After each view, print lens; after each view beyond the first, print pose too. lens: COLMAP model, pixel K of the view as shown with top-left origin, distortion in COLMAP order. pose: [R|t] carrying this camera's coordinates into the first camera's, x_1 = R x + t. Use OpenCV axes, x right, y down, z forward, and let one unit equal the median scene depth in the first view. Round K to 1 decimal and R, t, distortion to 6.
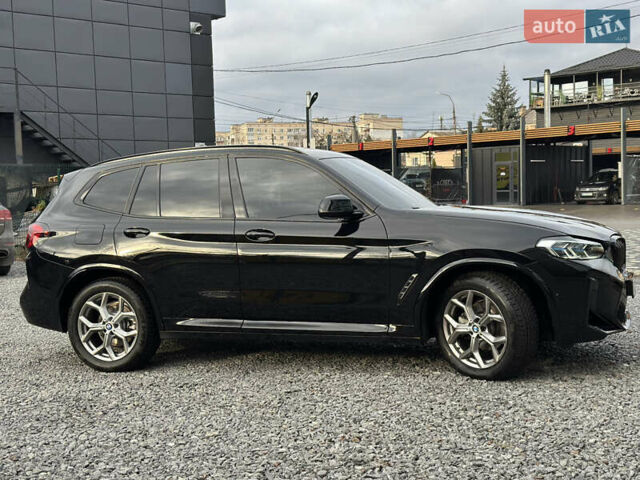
lens RADIAL K [[875.0, 0, 320.0], [0, 875.0, 240.0], [0, 0, 1]] dist [0.206450, -0.460853]
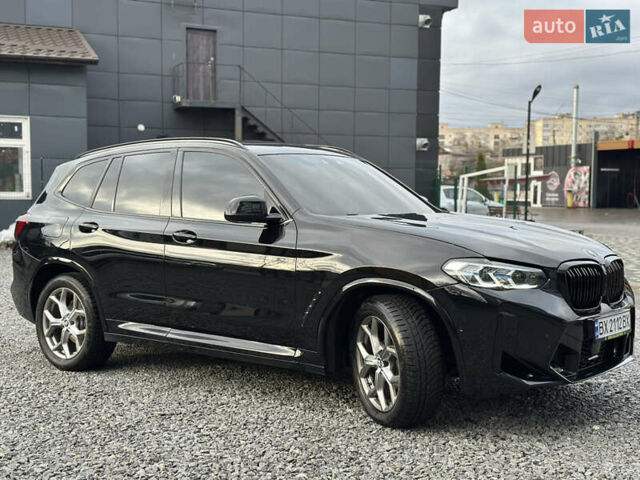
lens RADIAL K [[875.0, 0, 320.0], [0, 875.0, 240.0], [0, 0, 1]] dist [0.206450, -0.460853]
pose [[0.945712, 0.053225, -0.320617, 0.332265], [-0.051875, 0.998572, 0.012755, -0.019804], [0.320838, 0.004569, 0.947123, 0.169384]]
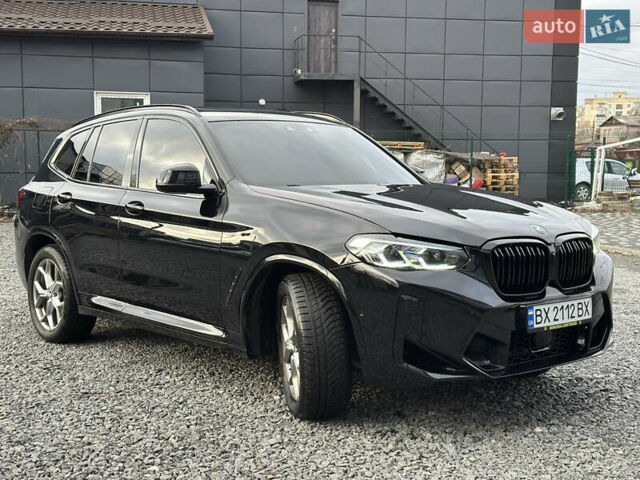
lens RADIAL K [[875.0, 0, 320.0], [0, 875.0, 240.0], [0, 0, 1]] dist [0.206450, -0.460853]
pose [[0.869566, 0.075513, -0.488008, 0.483867], [-0.057716, 0.997007, 0.051432, -0.027786], [0.490432, -0.016558, 0.871322, 0.305739]]
